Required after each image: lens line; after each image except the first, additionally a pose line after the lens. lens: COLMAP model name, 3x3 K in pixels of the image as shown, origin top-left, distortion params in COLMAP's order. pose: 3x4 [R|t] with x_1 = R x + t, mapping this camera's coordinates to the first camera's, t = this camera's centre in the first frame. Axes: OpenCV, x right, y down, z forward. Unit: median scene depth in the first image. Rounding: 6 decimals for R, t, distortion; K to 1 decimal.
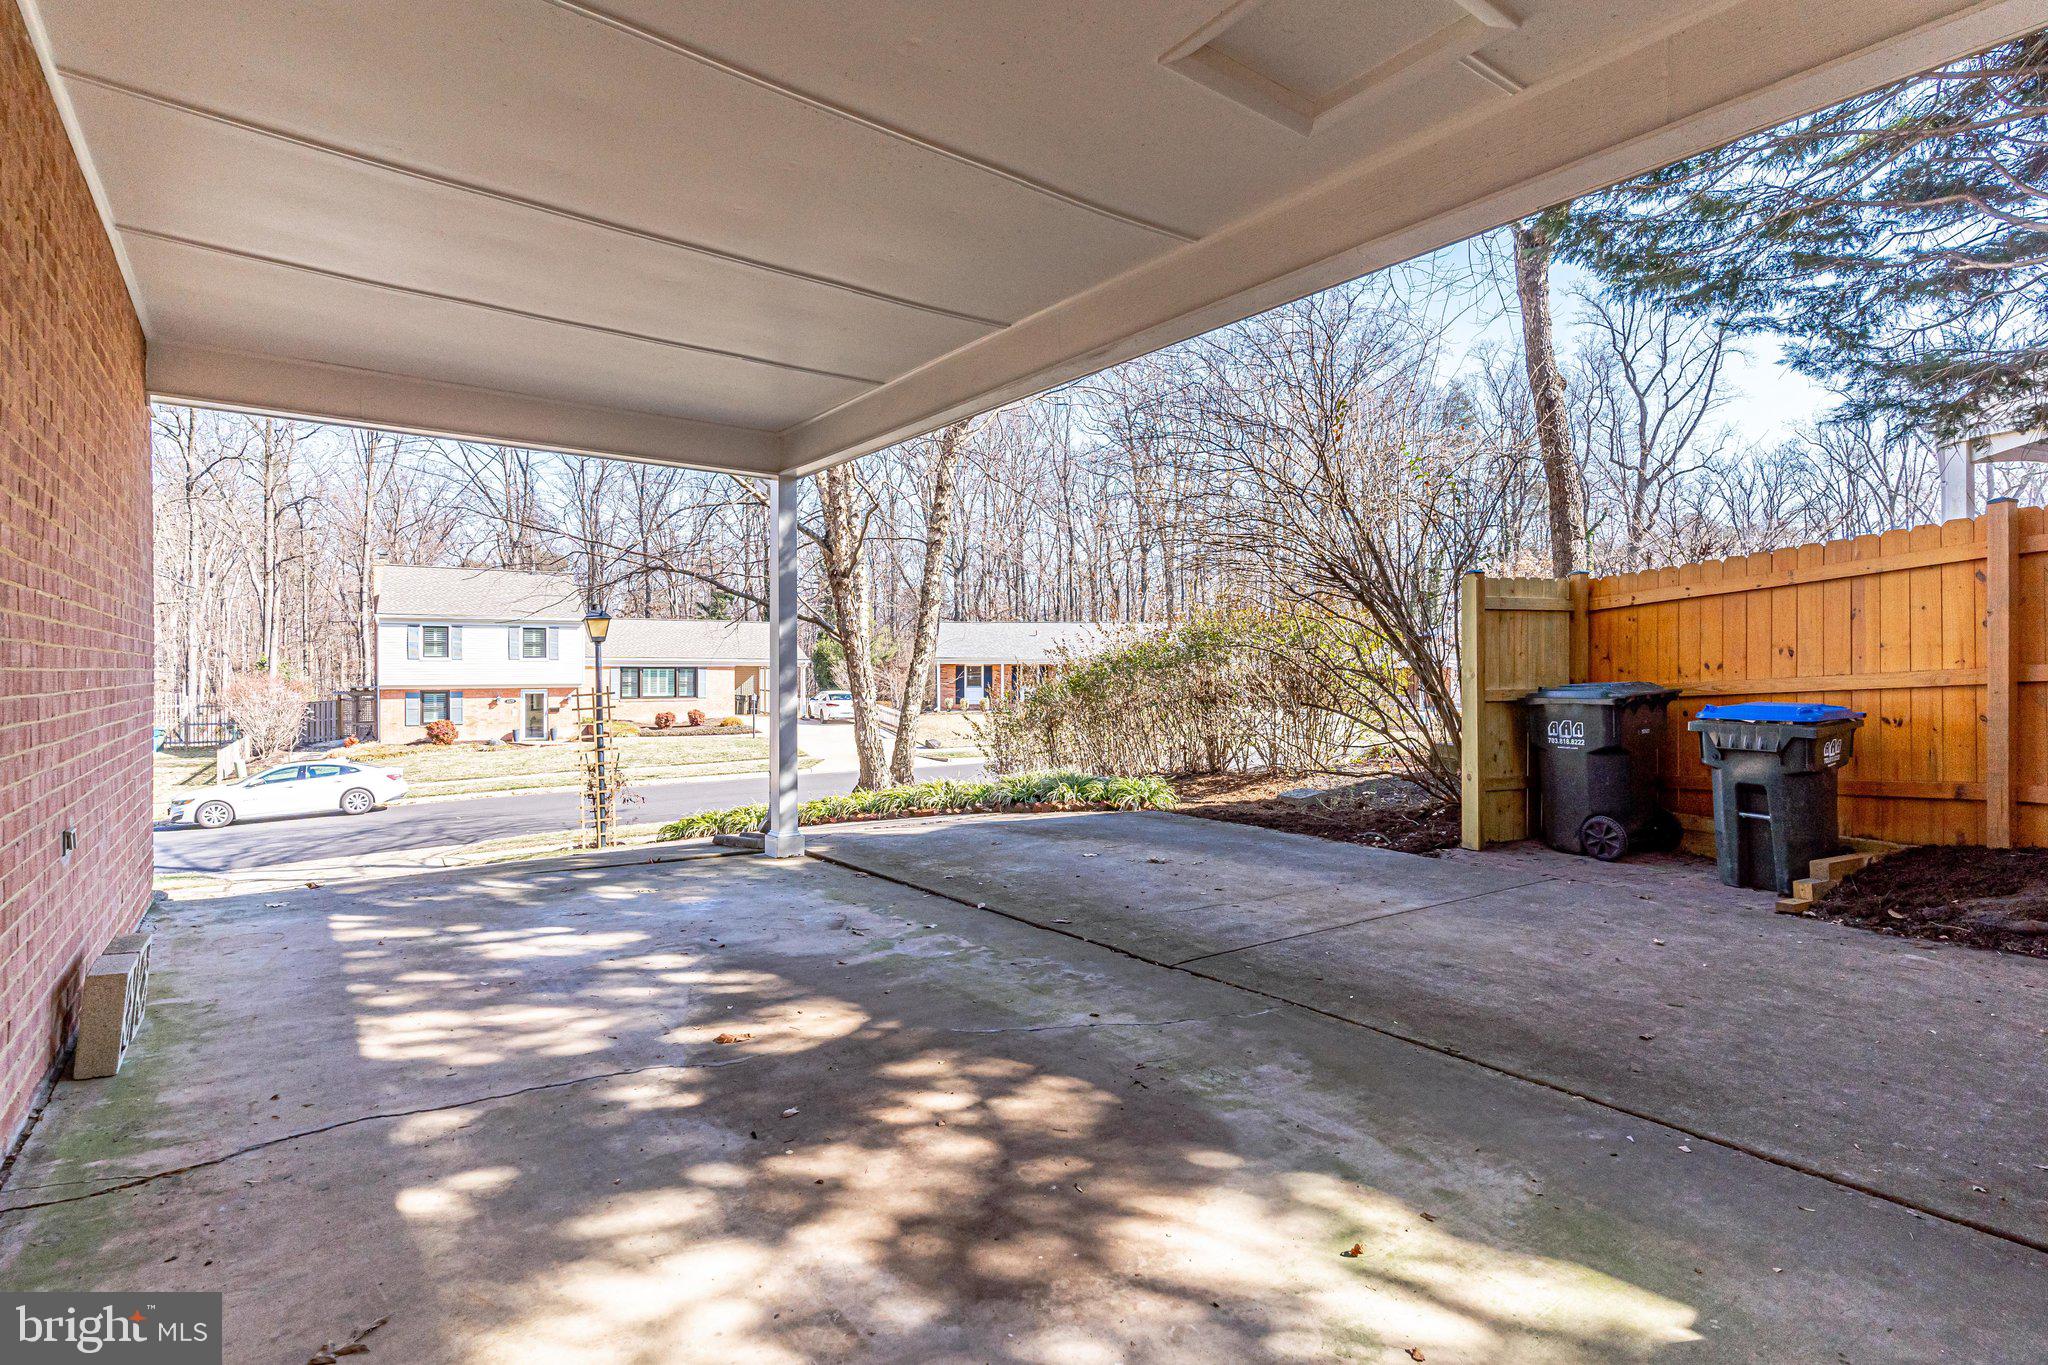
lens RADIAL K [[1005.2, 0, 1024.5], [0, 1005.2, 681.6], [0, 0, 1]] dist [-0.001735, -0.003120]
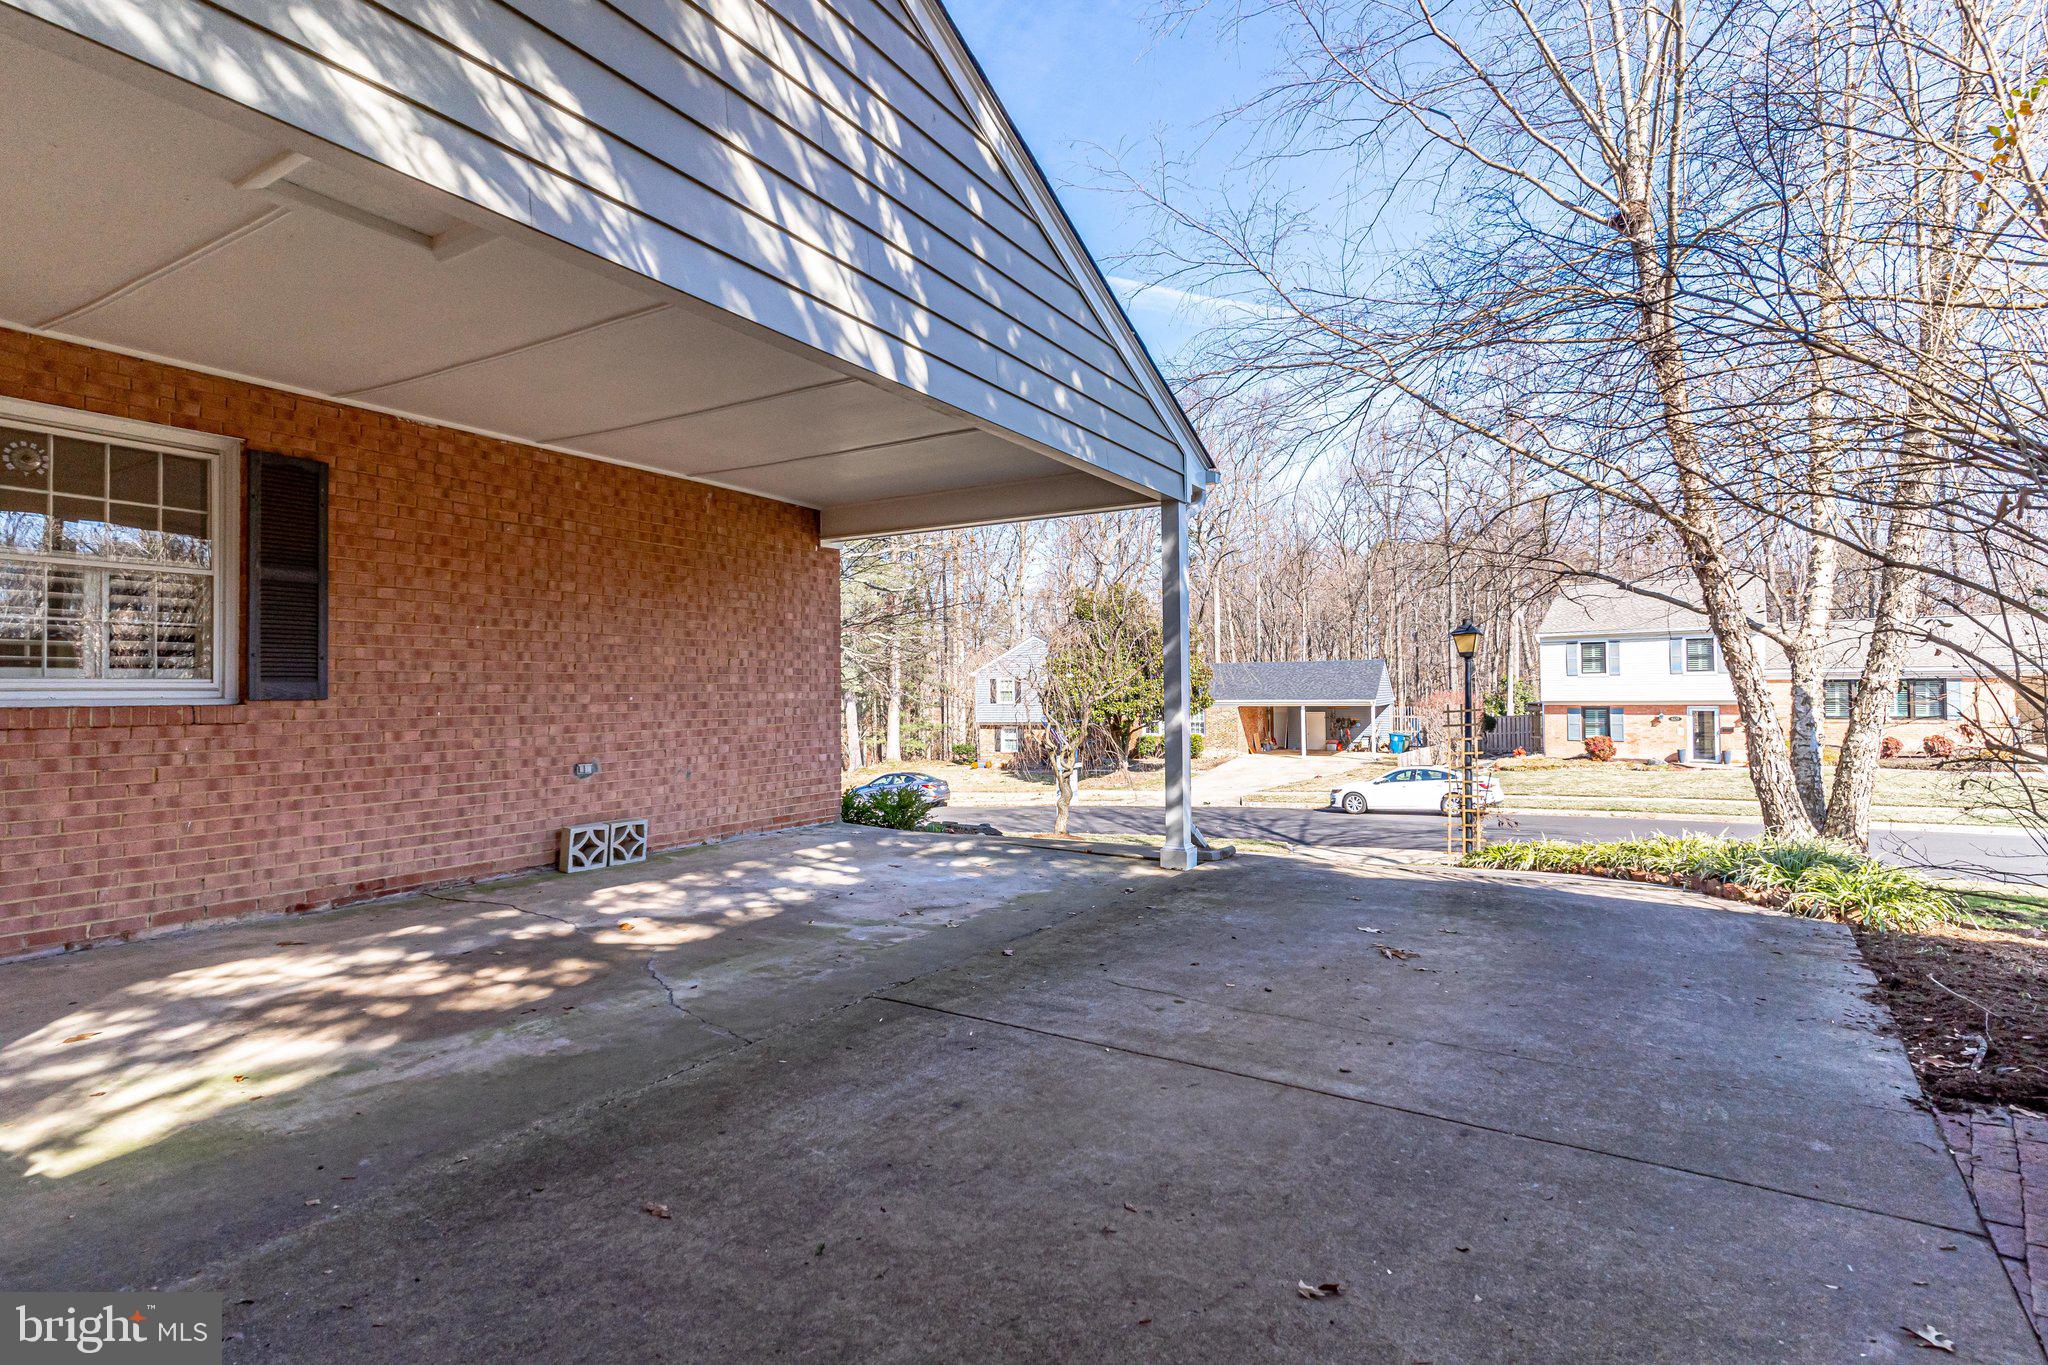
lens RADIAL K [[1005.2, 0, 1023.7], [0, 1005.2, 684.1], [0, 0, 1]] dist [-0.001735, -0.003120]
pose [[0.372787, -0.010274, -0.927860, 1.123303], [-0.002001, 0.999927, -0.011875, -0.004465], [0.927915, 0.006283, 0.372740, 0.798408]]
